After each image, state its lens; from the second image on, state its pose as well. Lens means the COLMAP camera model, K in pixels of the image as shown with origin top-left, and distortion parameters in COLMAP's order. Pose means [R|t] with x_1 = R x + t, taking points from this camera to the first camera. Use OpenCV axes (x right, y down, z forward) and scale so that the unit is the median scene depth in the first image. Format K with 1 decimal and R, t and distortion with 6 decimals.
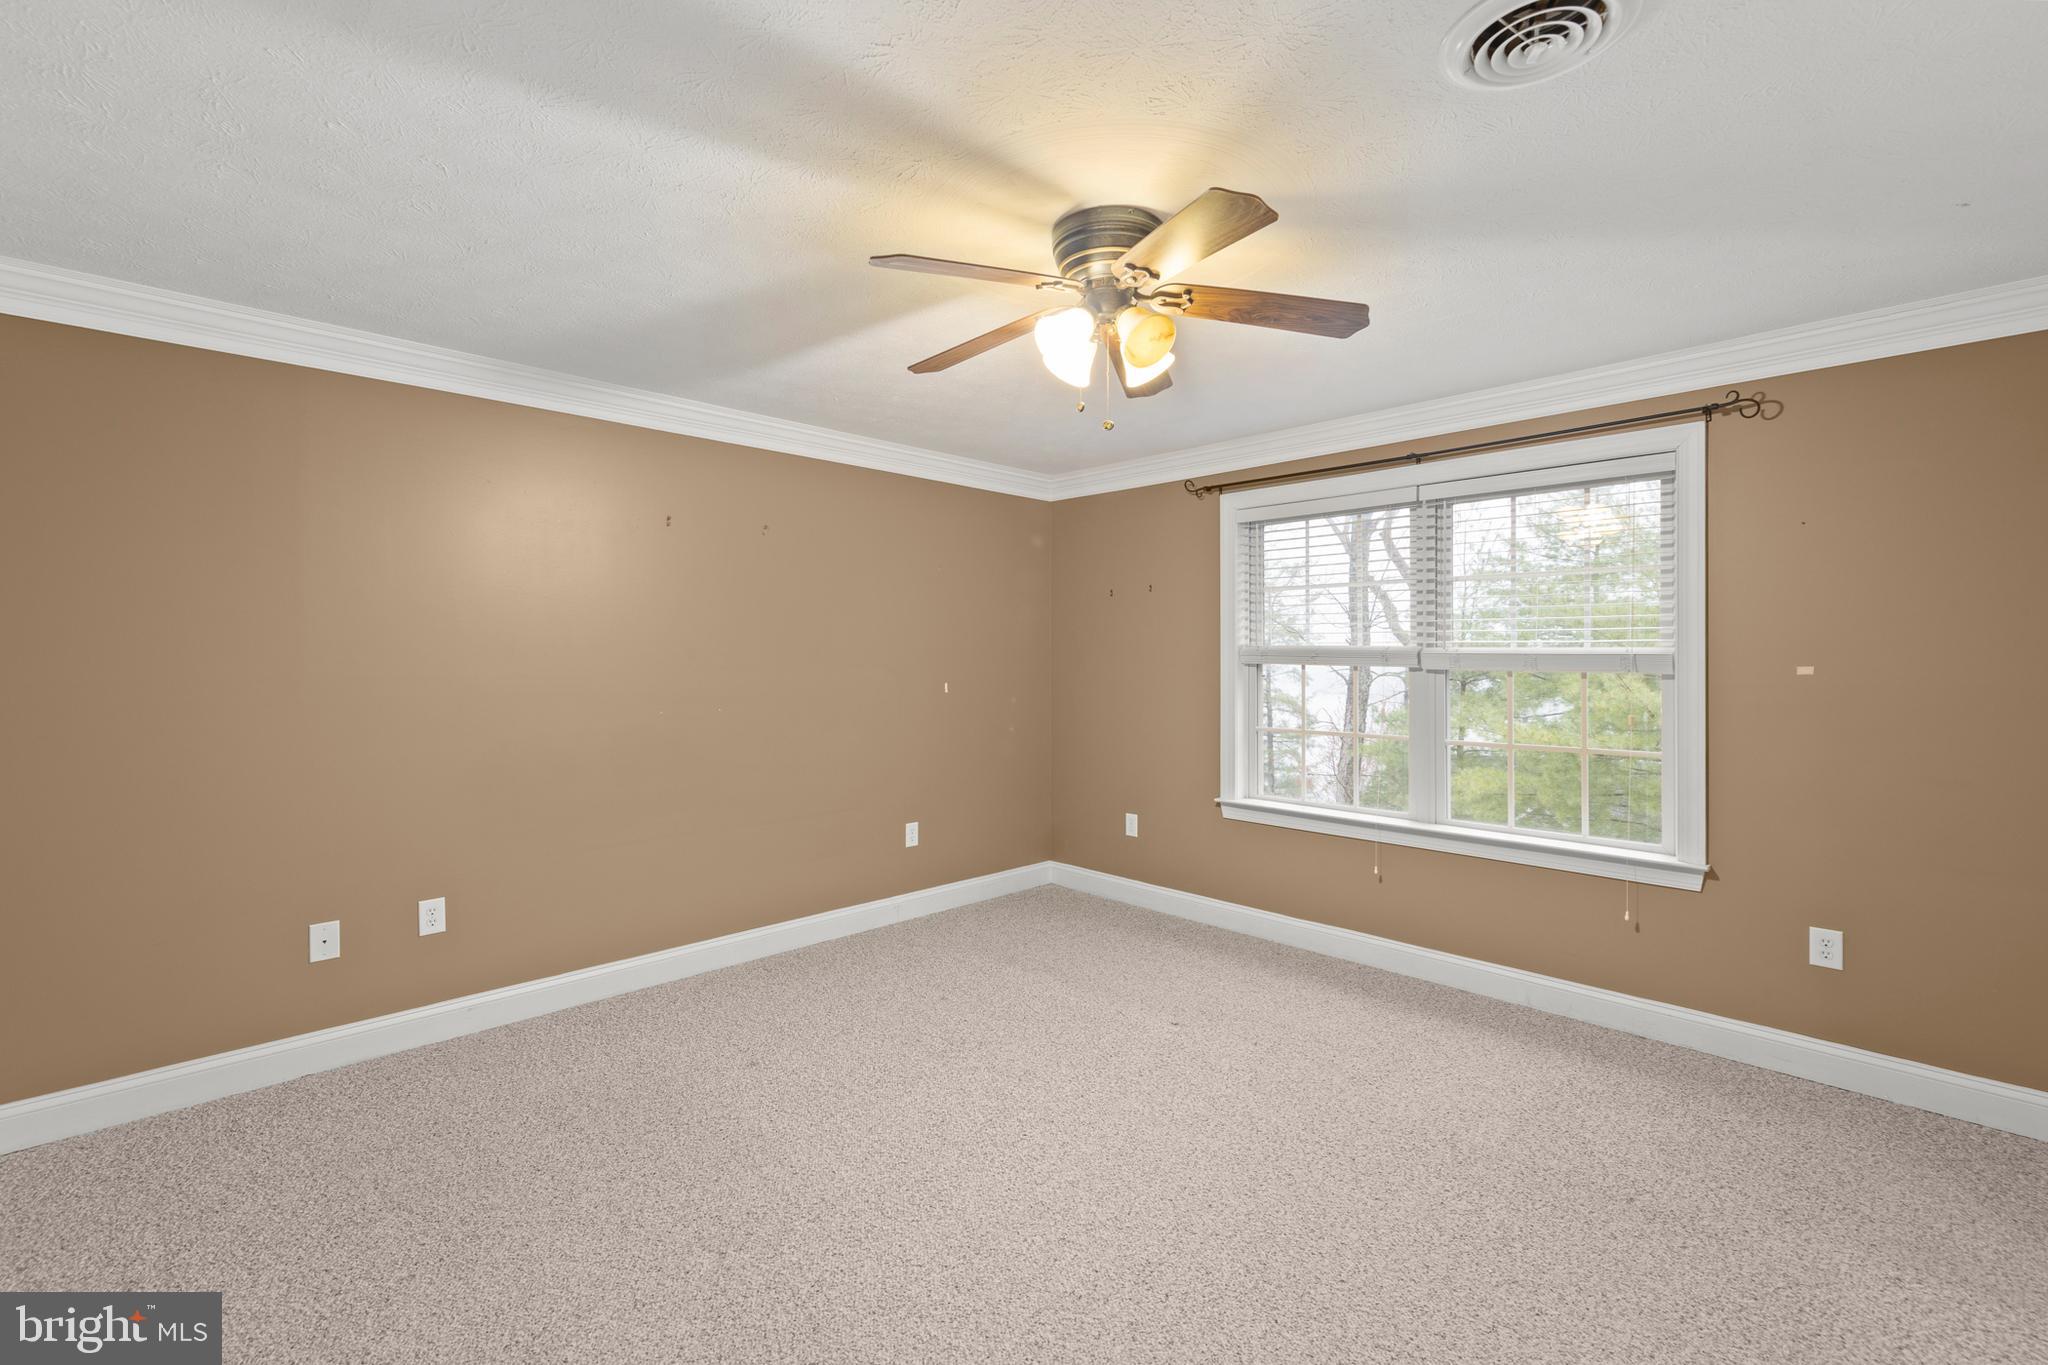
lens RADIAL K [[878.1, 0, 1026.6], [0, 878.1, 668.4], [0, 0, 1]] dist [0.005205, 0.000435]
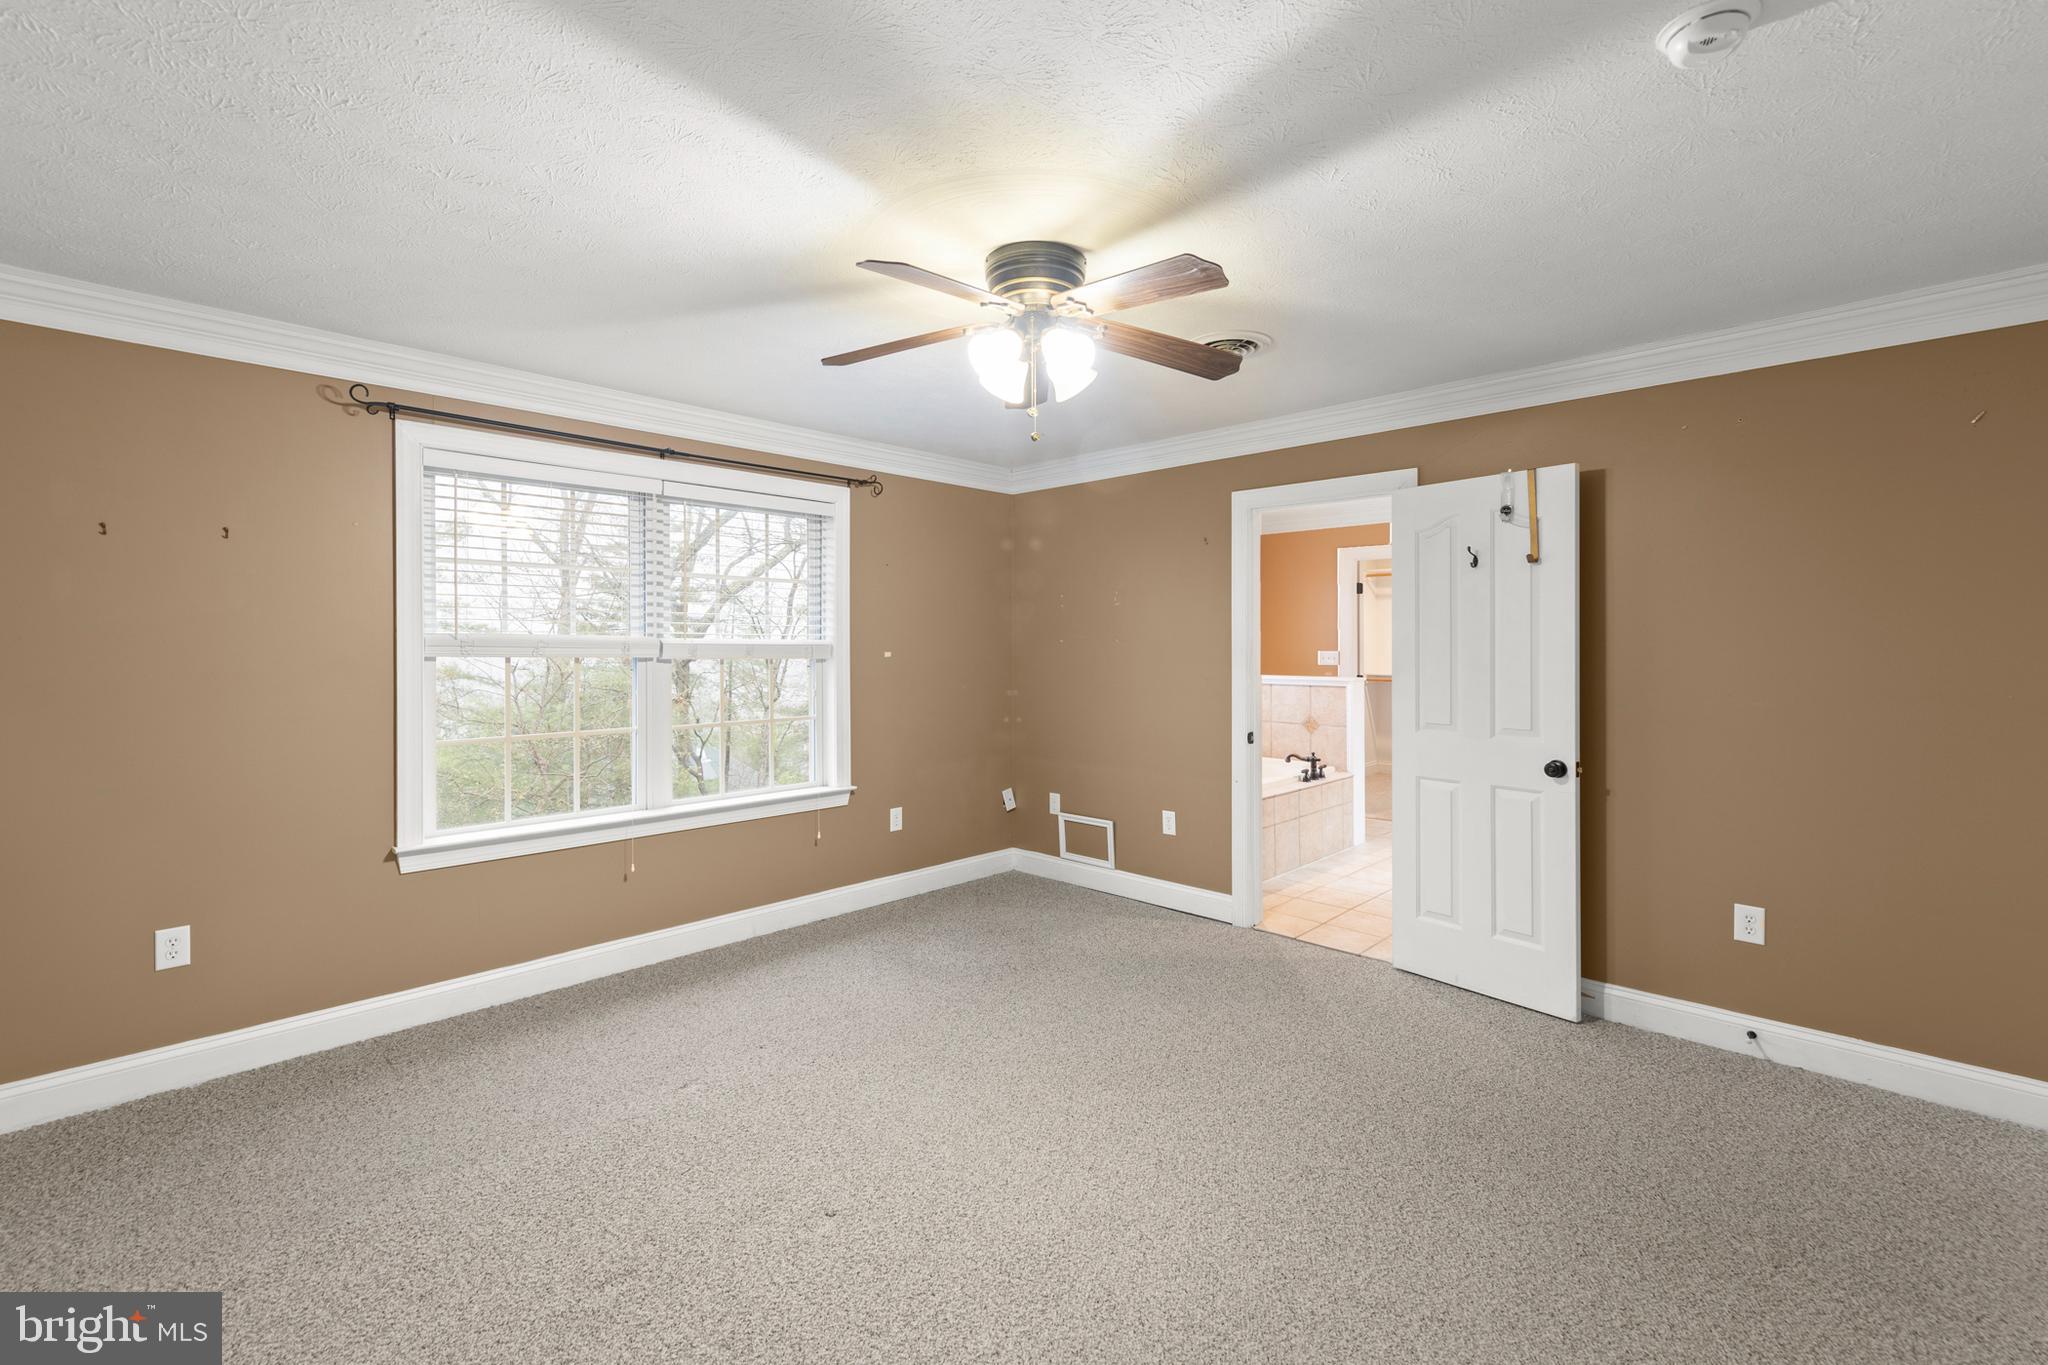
lens RADIAL K [[893.3, 0, 1018.3], [0, 893.3, 646.7], [0, 0, 1]] dist [0.000067, -0.000119]
pose [[-0.026664, -0.002217, 0.999642, -0.613212], [0.015773, 0.999872, 0.002638, -0.009746], [-0.999520, 0.015838, -0.026625, 0.619834]]
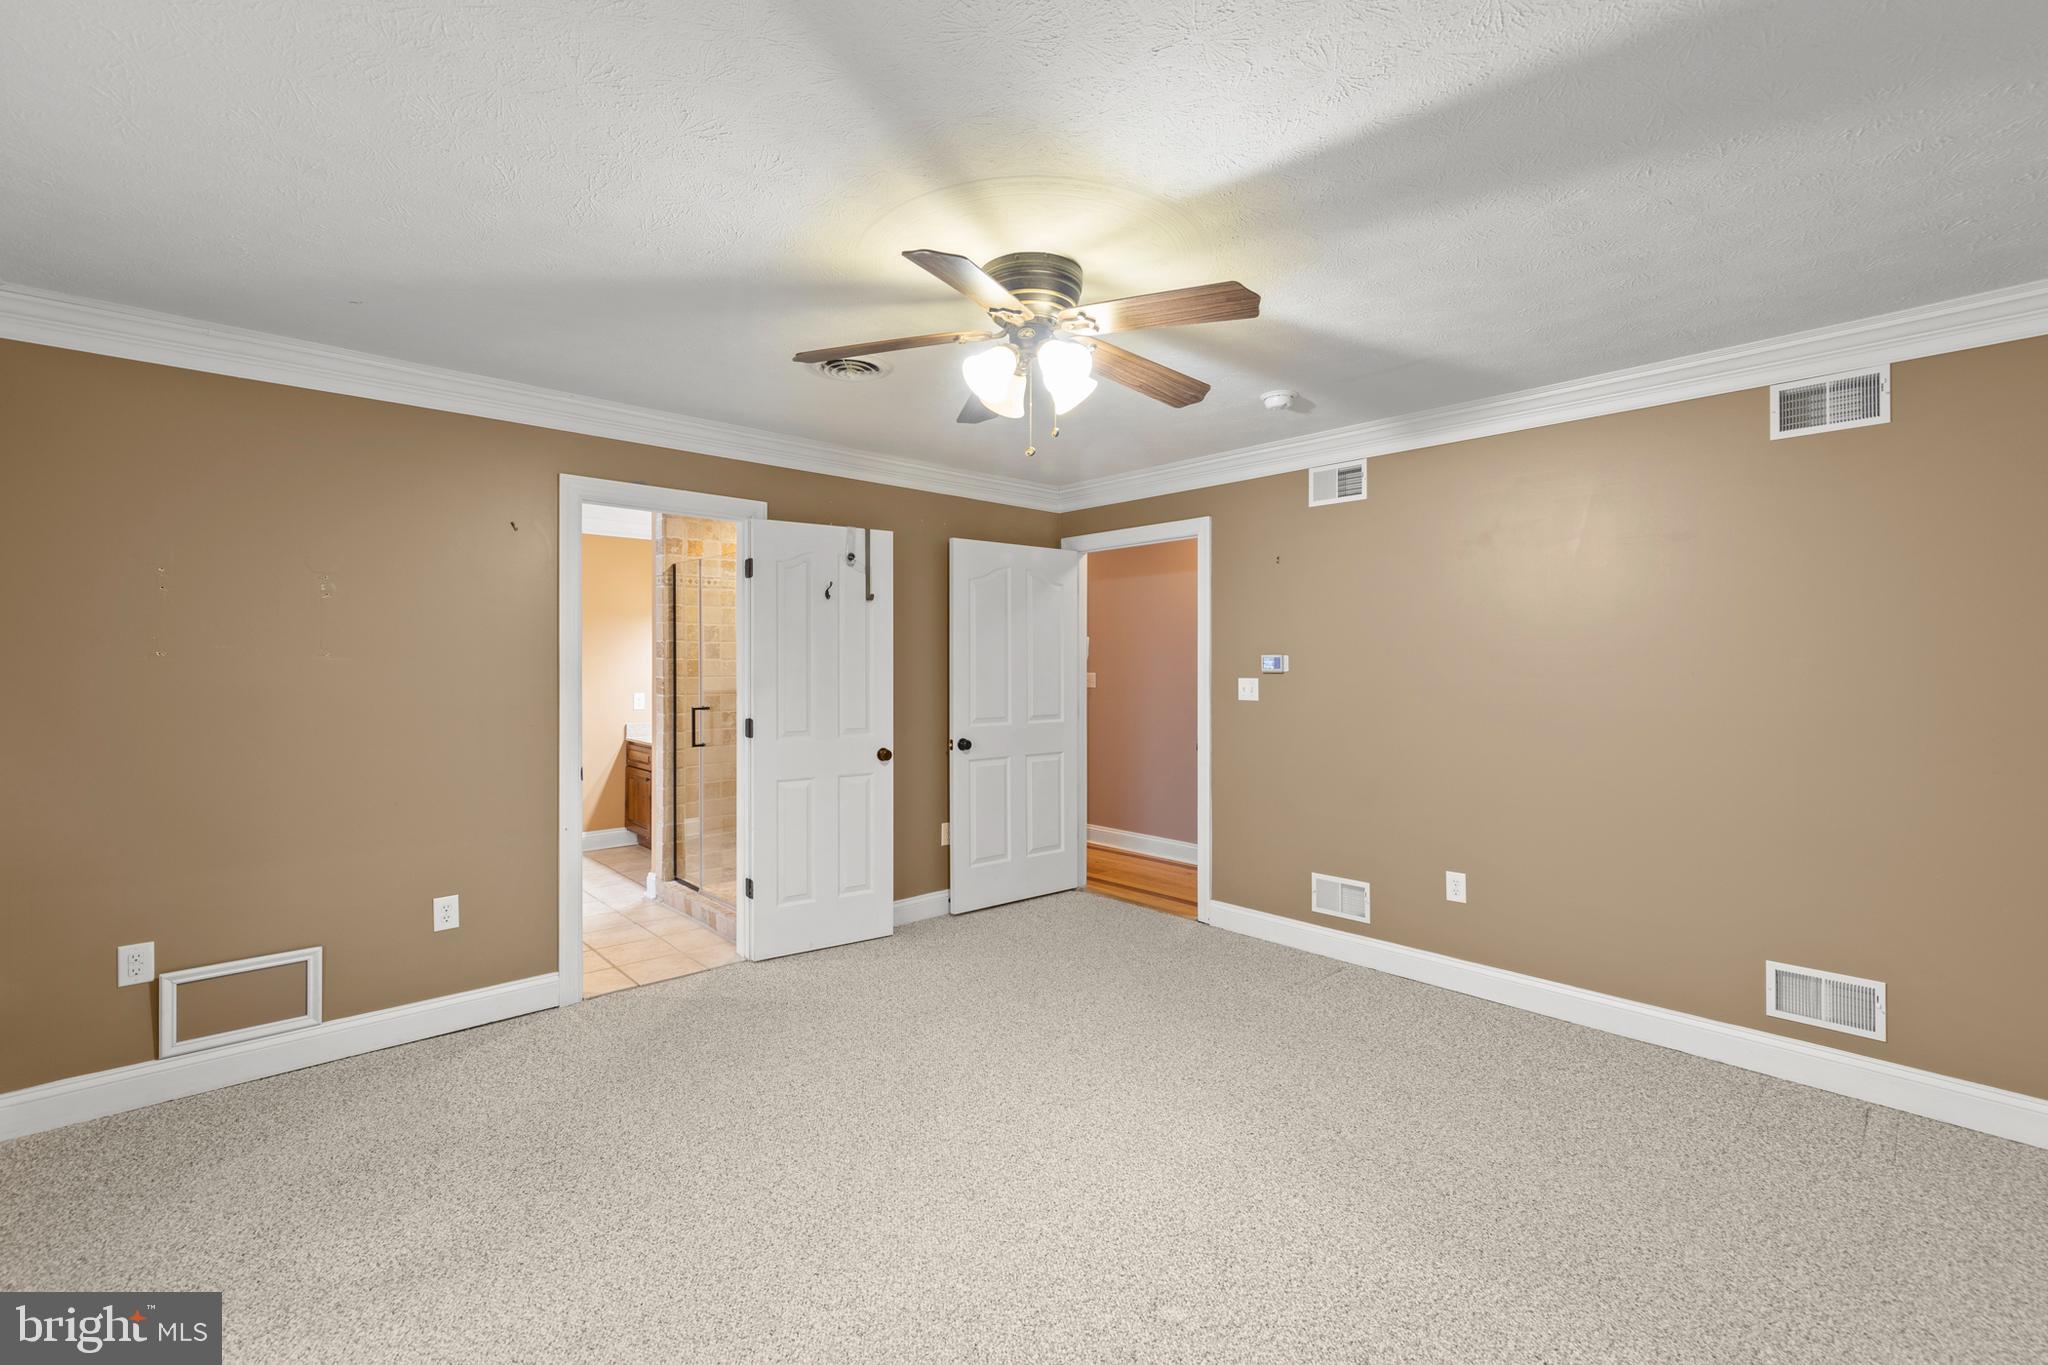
lens RADIAL K [[878.1, 0, 1026.6], [0, 878.1, 668.4], [0, 0, 1]] dist [0.005205, 0.000435]
pose [[-0.999724, -0.001257, 0.023455, 0.041275], [-0.000766, 0.999781, 0.020929, -0.017935], [-0.023476, 0.020905, -0.999506, 1.239911]]
